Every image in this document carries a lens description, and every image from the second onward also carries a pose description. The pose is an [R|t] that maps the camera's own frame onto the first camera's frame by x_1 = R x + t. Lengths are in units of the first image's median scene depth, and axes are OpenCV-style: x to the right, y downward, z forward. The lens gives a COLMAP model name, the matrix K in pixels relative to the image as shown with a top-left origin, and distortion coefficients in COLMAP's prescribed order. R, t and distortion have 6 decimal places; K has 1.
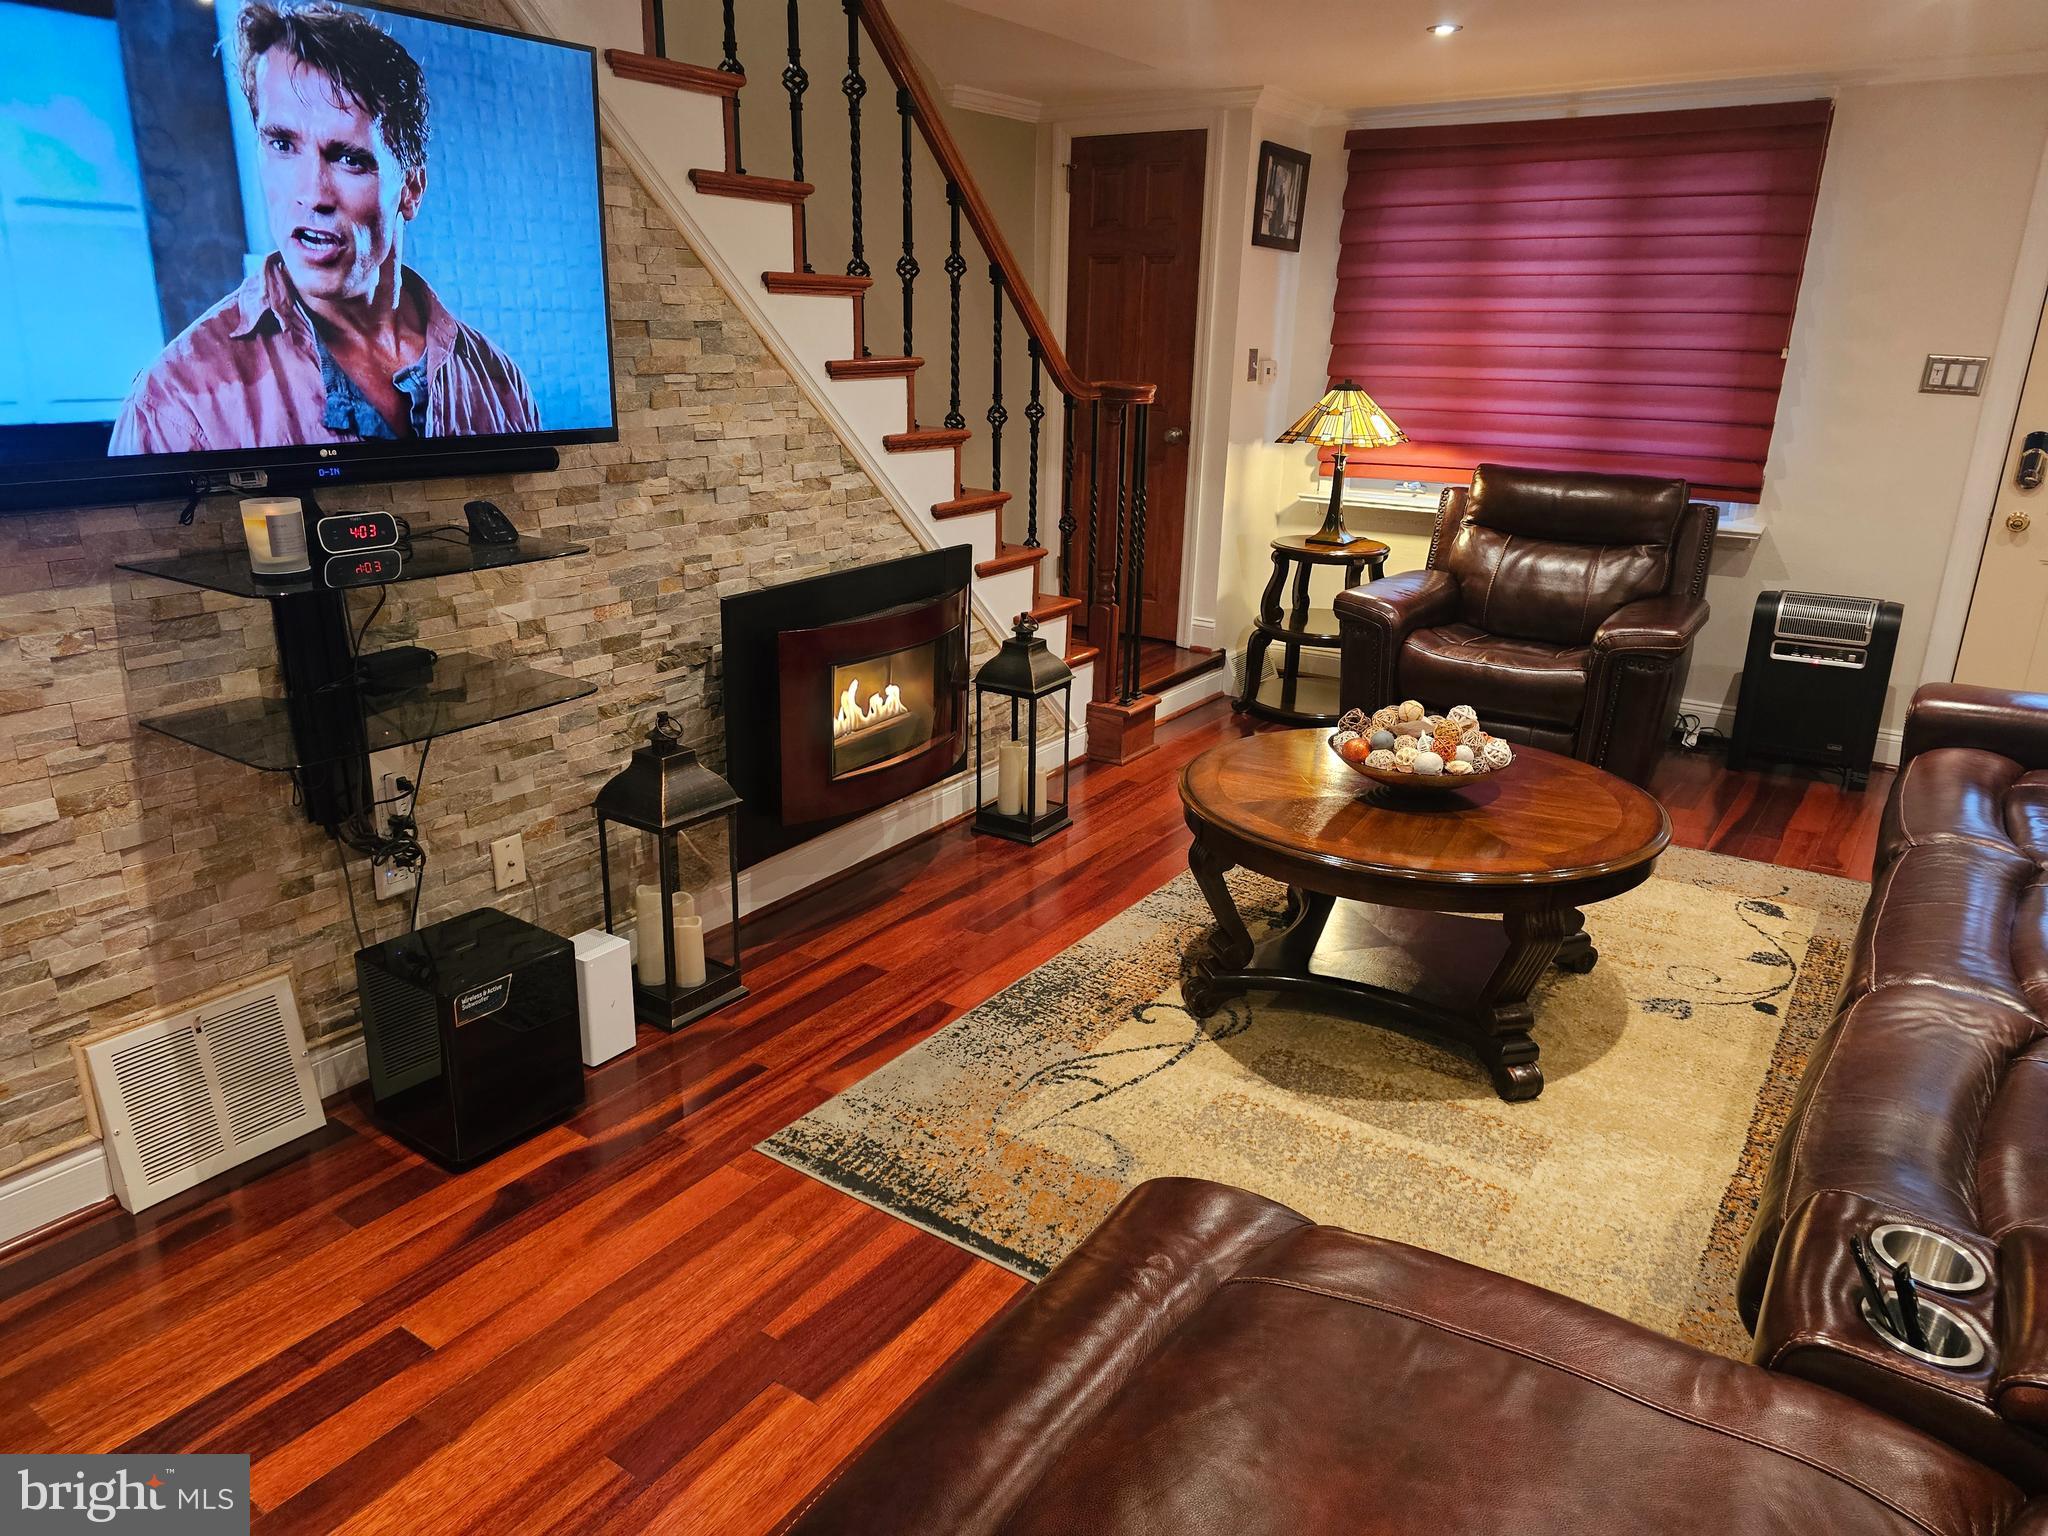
lens RADIAL K [[1371.8, 0, 1023.5], [0, 1371.8, 765.2], [0, 0, 1]] dist [0.059932, -0.000114]
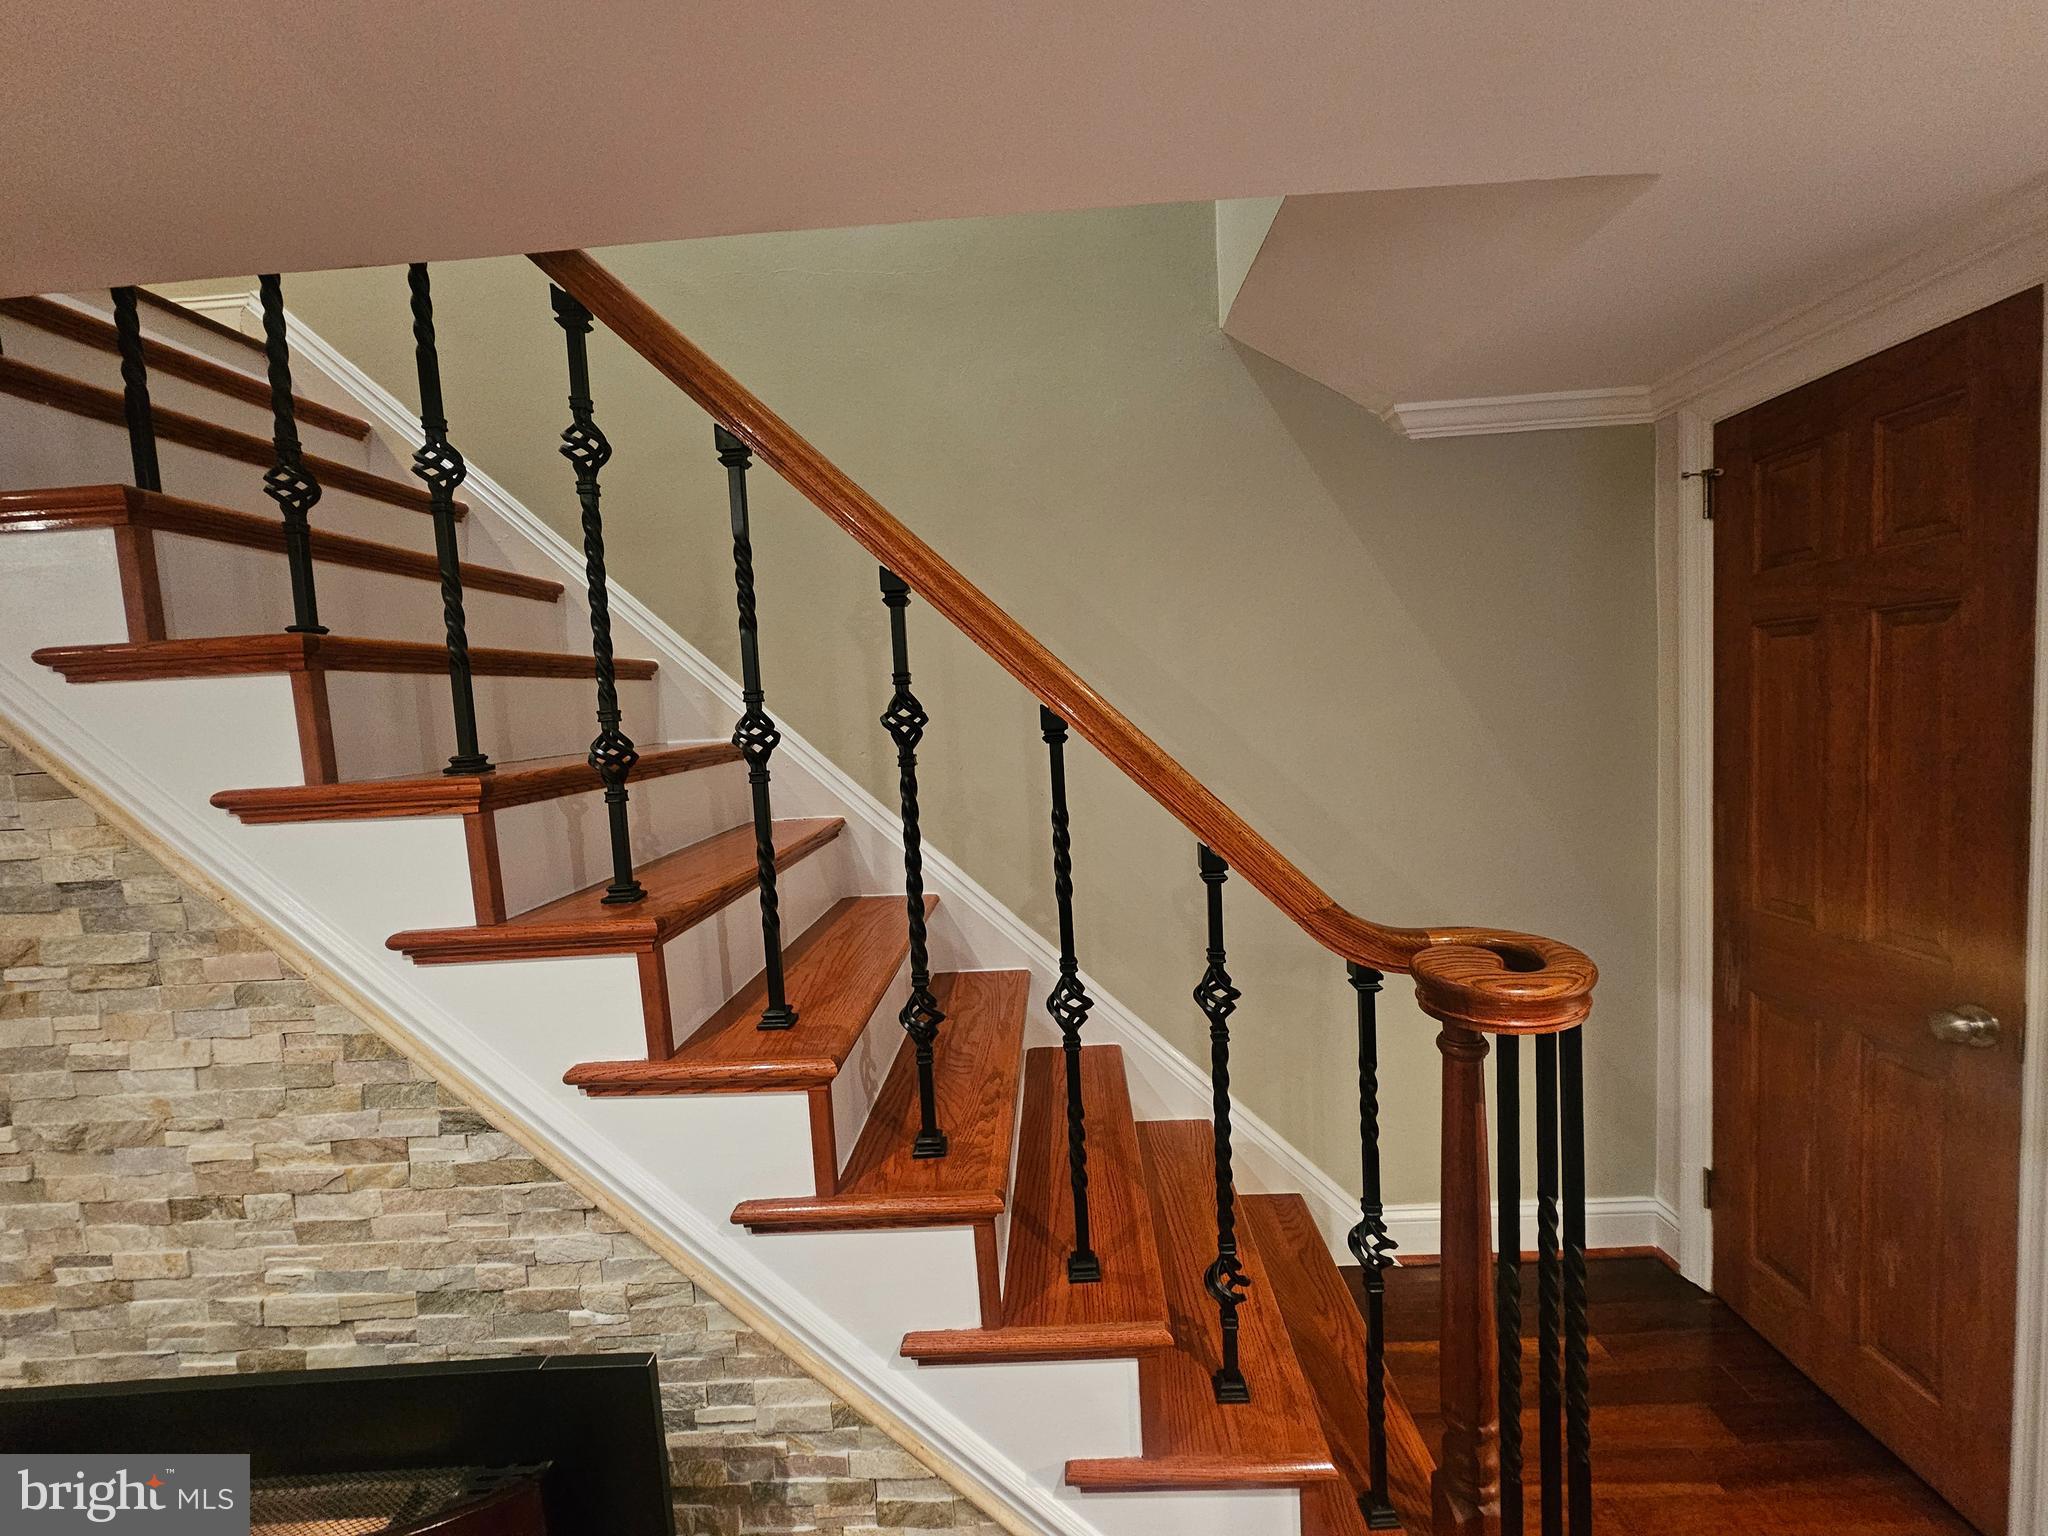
lens RADIAL K [[840.4, 0, 1034.6], [0, 840.4, 775.8], [0, 0, 1]] dist [-0.002001, -0.000525]
pose [[0.544664, 0.018064, -0.838460, 0.272986], [-0.199282, 0.973920, -0.108471, -0.381055], [0.814633, 0.226170, 0.534059, 1.057671]]
